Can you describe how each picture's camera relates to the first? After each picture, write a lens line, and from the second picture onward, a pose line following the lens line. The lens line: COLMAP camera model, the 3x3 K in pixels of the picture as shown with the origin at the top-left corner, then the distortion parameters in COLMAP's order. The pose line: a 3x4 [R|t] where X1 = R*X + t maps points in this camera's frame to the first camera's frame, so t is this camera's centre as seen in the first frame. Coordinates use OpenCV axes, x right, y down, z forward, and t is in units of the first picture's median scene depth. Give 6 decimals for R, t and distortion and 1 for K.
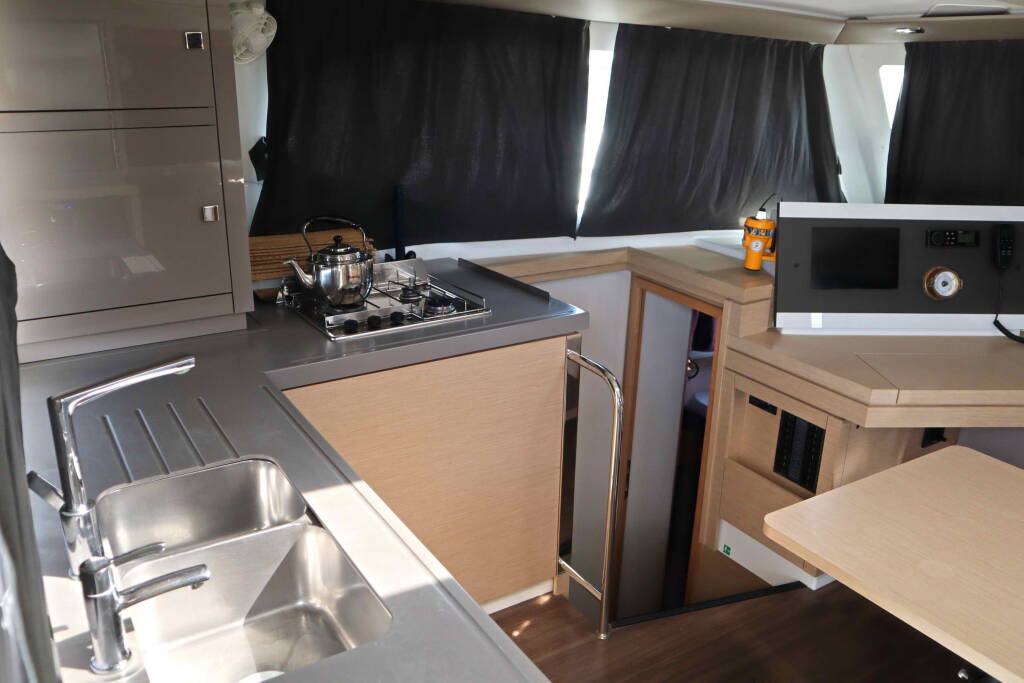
lens RADIAL K [[828.6, 0, 511.9], [0, 828.6, 342.5], [0, 0, 1]] dist [-0.089707, 0.092238]
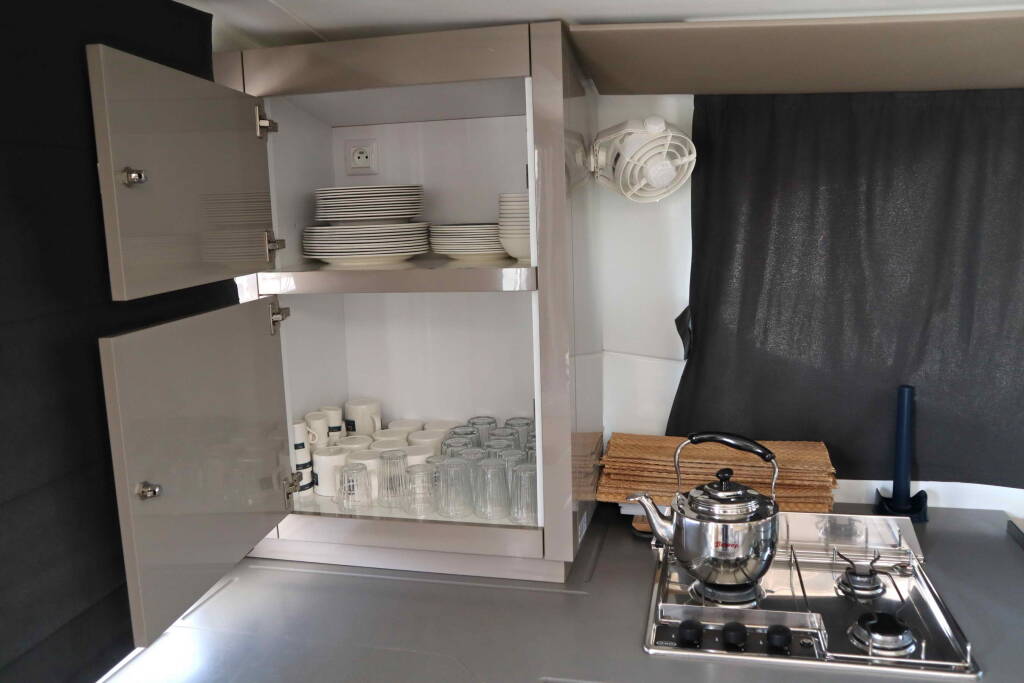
lens RADIAL K [[828.6, 0, 512.6], [0, 828.6, 338.1], [0, 0, 1]] dist [-0.089707, 0.092238]
pose [[0.706164, 0.079208, -0.703604, 0.102065], [-0.189624, 0.978580, -0.080150, -0.145140], [0.682185, 0.190019, 0.706057, 0.432788]]
